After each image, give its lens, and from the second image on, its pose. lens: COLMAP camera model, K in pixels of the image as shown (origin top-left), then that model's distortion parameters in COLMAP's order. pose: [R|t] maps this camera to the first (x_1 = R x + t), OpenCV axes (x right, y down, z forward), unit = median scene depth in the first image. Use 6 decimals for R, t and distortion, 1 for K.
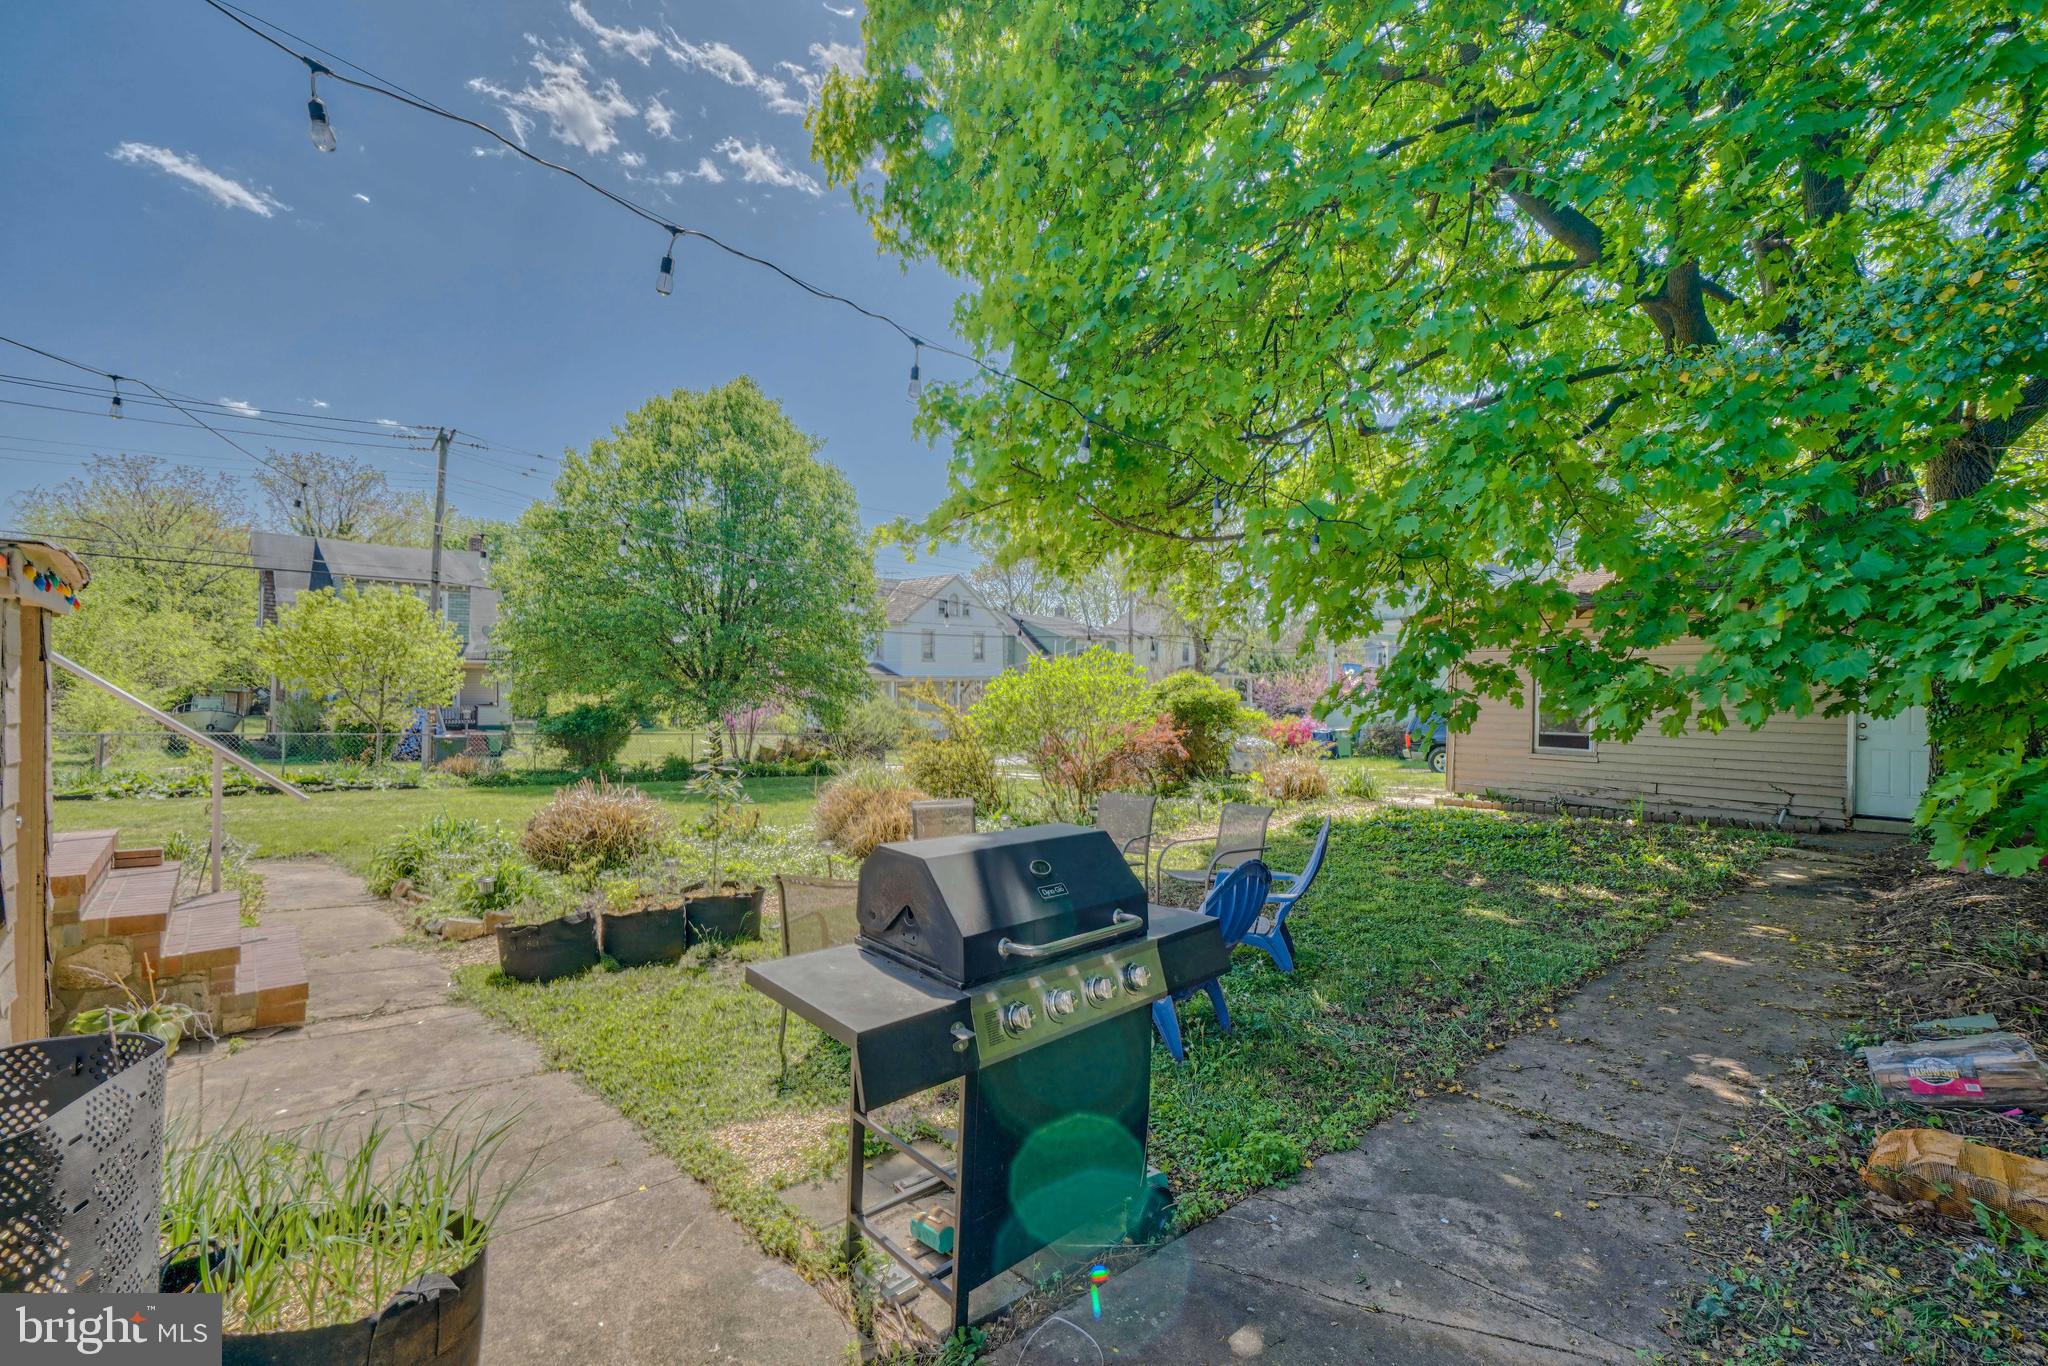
lens RADIAL K [[911.7, 0, 1011.3], [0, 911.7, 686.4], [0, 0, 1]] dist [-0.003940, 0.001562]
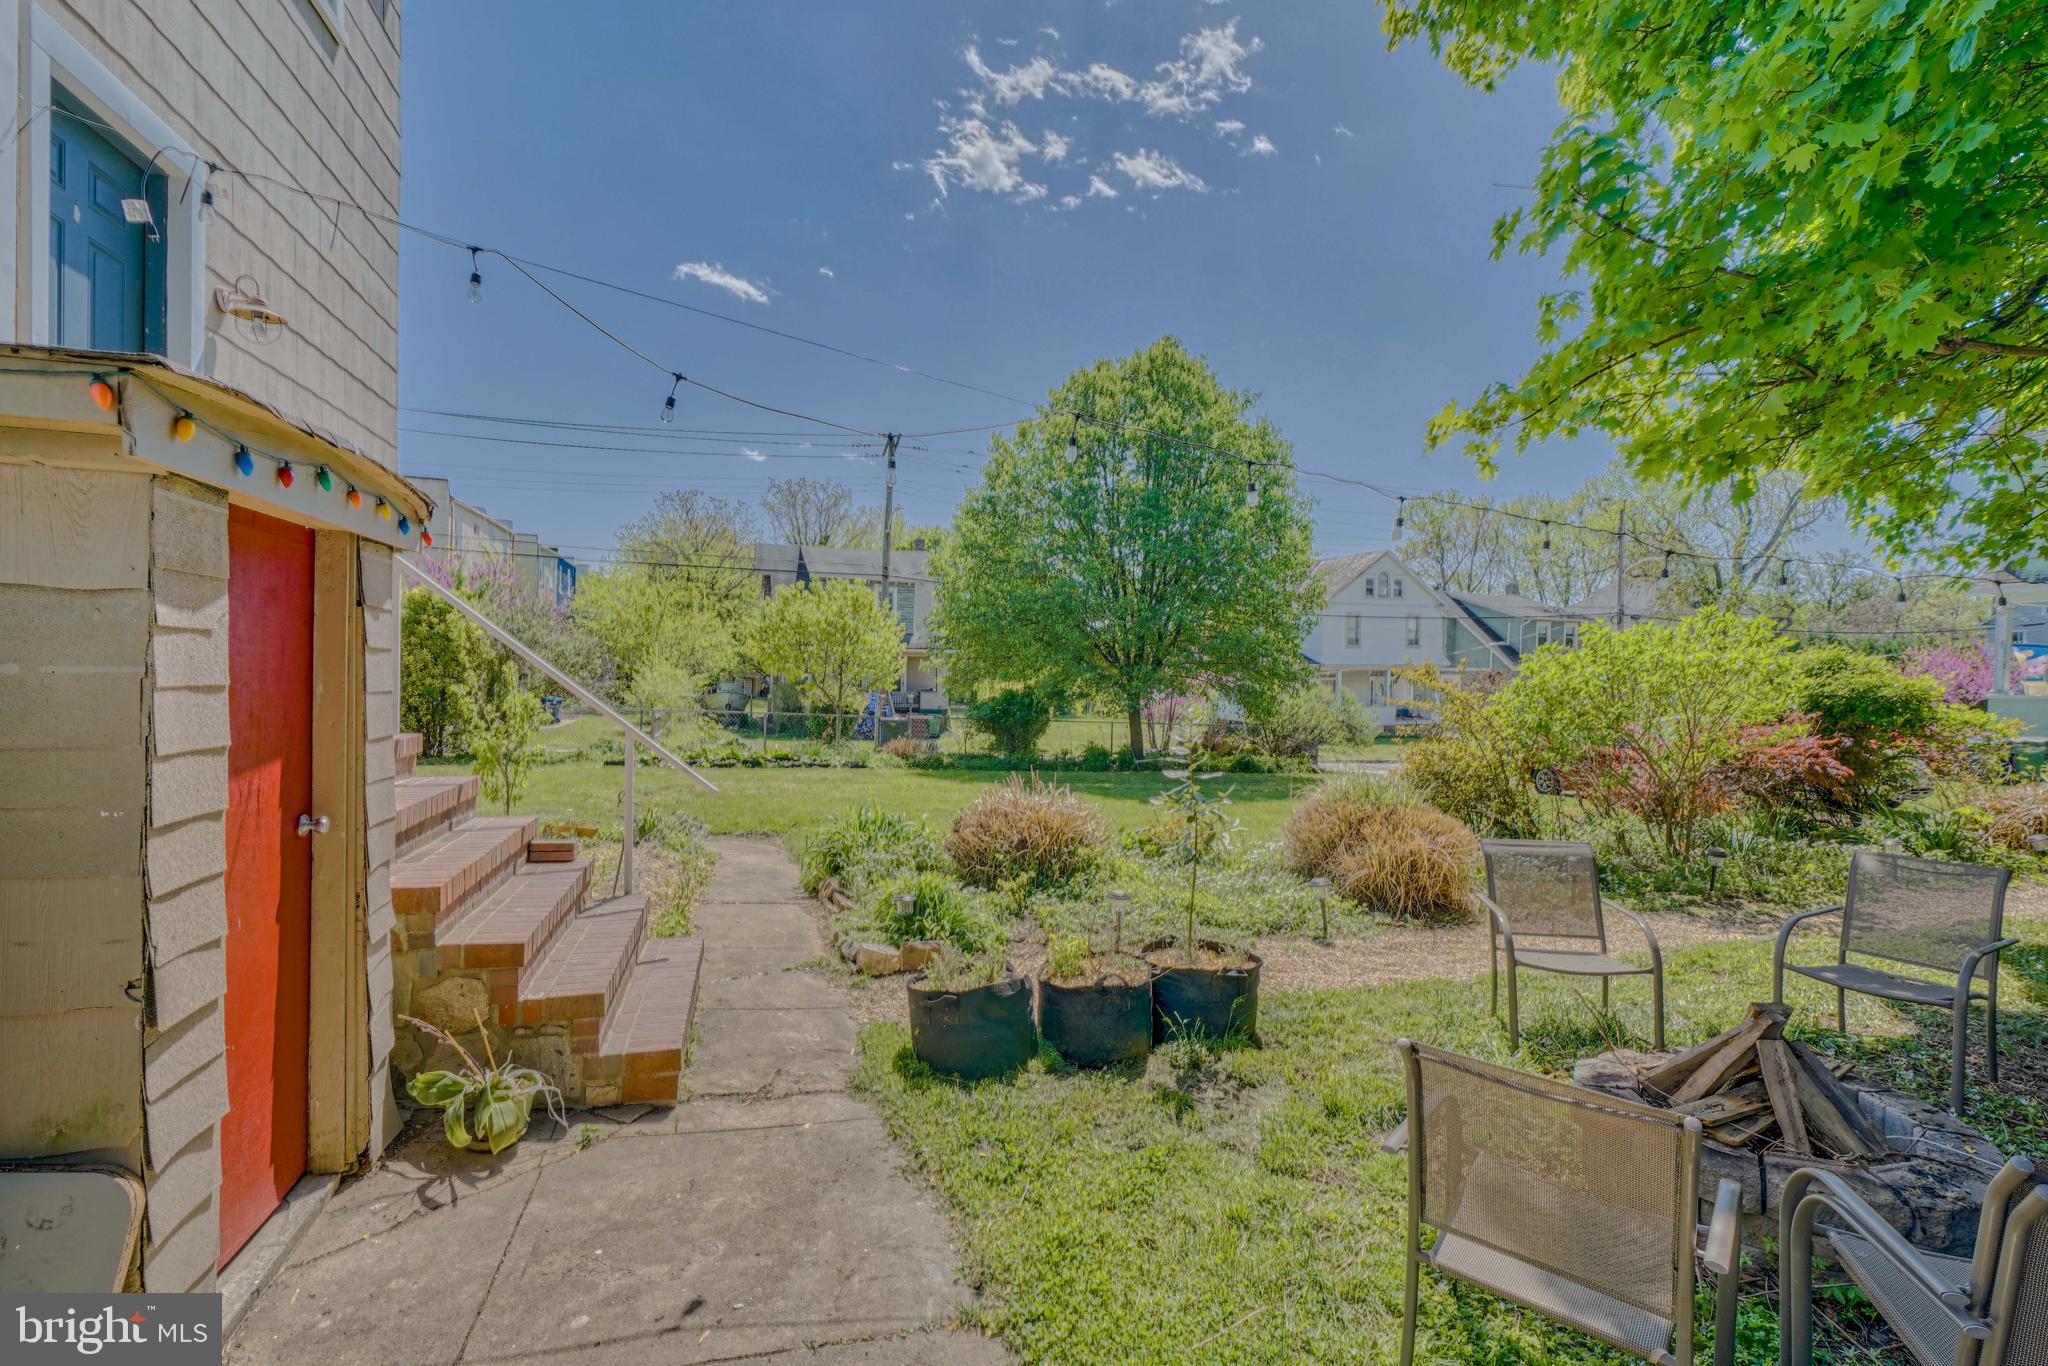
lens RADIAL K [[911.7, 0, 1011.3], [0, 911.7, 686.4], [0, 0, 1]] dist [-0.003940, 0.001562]
pose [[0.907040, 0.009324, -0.420942, -0.060006], [-0.005106, 0.999925, 0.011147, 0.005644], [0.421014, -0.007961, 0.907019, 0.121437]]
